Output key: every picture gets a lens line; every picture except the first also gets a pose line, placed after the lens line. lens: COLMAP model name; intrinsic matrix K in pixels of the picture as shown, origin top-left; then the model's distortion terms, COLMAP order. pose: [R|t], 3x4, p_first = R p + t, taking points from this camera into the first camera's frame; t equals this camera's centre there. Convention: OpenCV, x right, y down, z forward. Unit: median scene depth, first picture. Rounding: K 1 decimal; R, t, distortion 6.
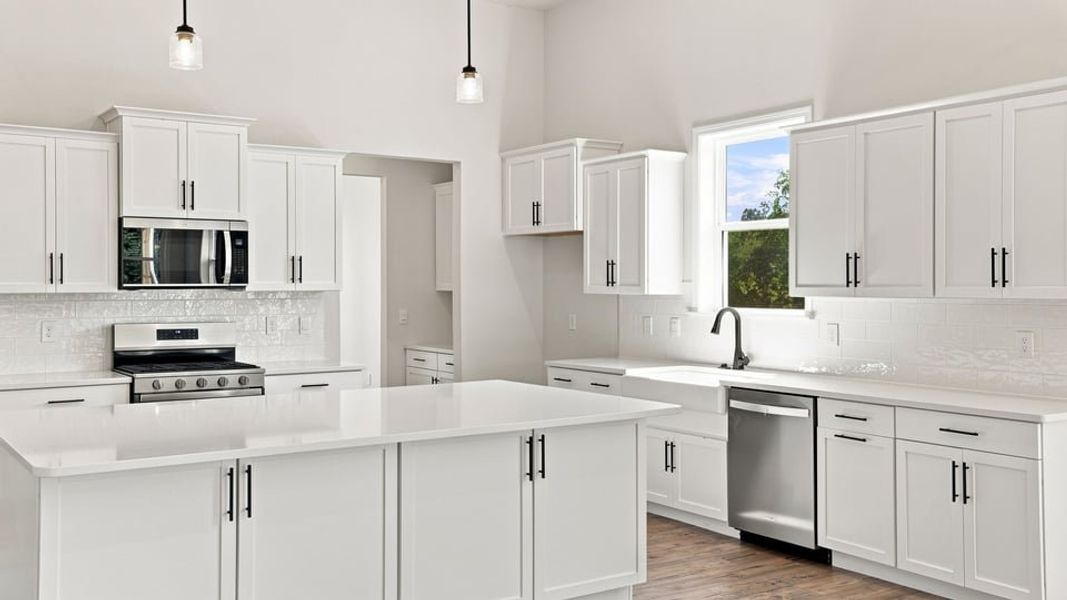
lens RADIAL K [[1020.2, 0, 532.8], [0, 1020.2, 279.8], [0, 0, 1]] dist [0.025878, 0.016584]
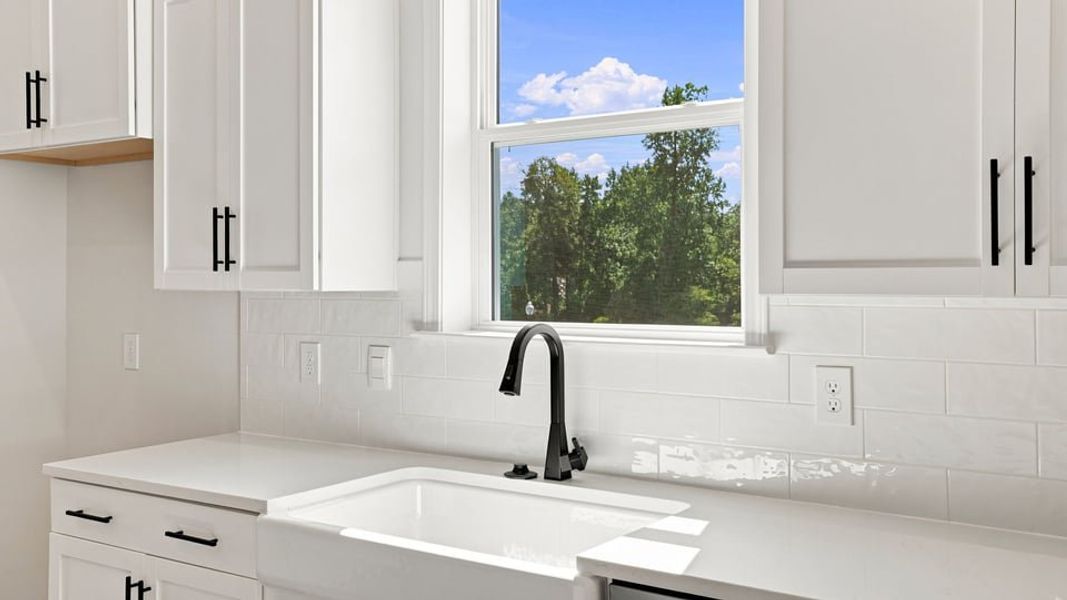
lens RADIAL K [[1020.2, 0, 532.8], [0, 1020.2, 279.8], [0, 0, 1]] dist [0.025878, 0.016584]
pose [[0.930430, -0.001626, 0.366466, 0.045494], [-0.000250, 0.999987, 0.005073, 0.008209], [-0.366470, -0.004812, 0.930418, 0.622382]]
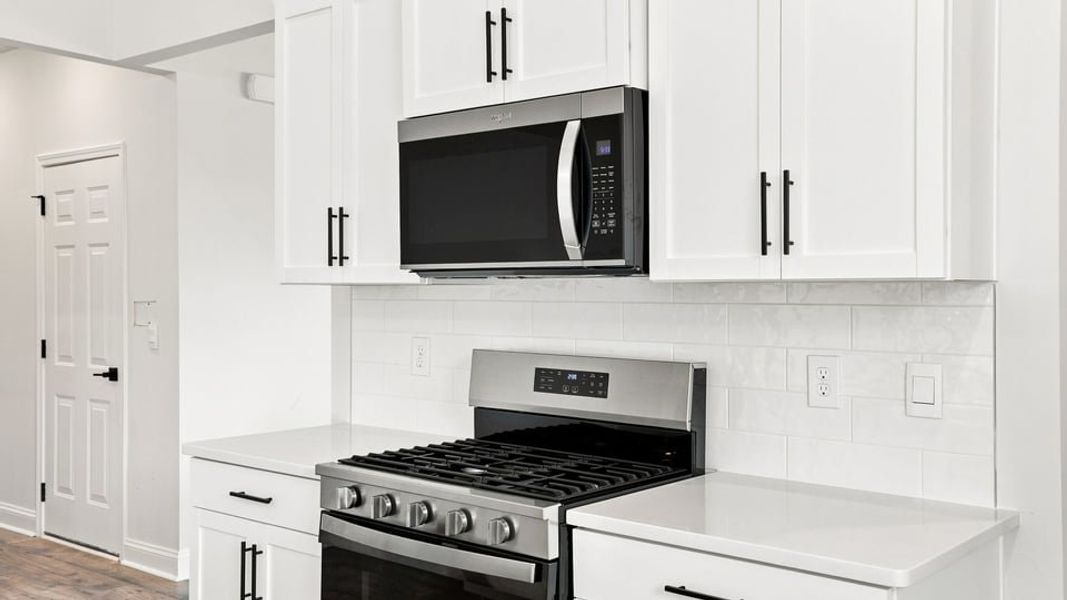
lens RADIAL K [[1020.2, 0, 532.8], [0, 1020.2, 279.8], [0, 0, 1]] dist [0.025878, 0.016584]
pose [[0.275615, -0.000492, -0.961268, 0.055143], [0.007852, 0.999968, 0.001739, 0.009997], [0.961236, -0.008027, 0.275610, 0.876006]]
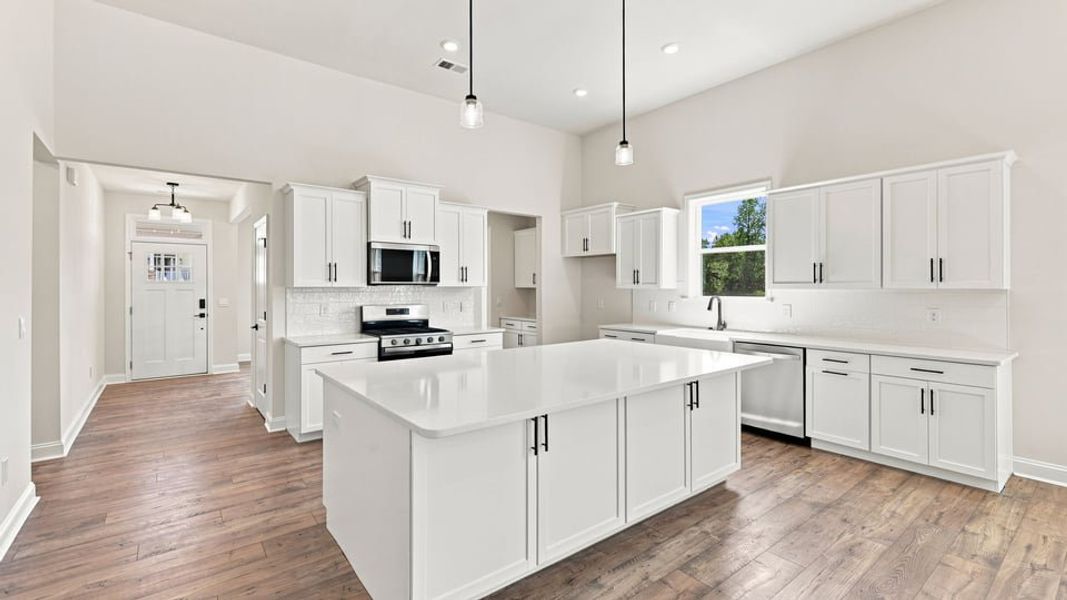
lens RADIAL K [[462.1, 0, 525.7], [0, 462.1, 290.9], [0, 0, 1]] dist [0.003589, 0.000093]
pose [[0.997882, -0.000694, 0.065045, -0.185166], [-0.000115, 0.999923, 0.012428, 0.008649], [-0.065048, -0.012409, 0.997805, 0.215489]]
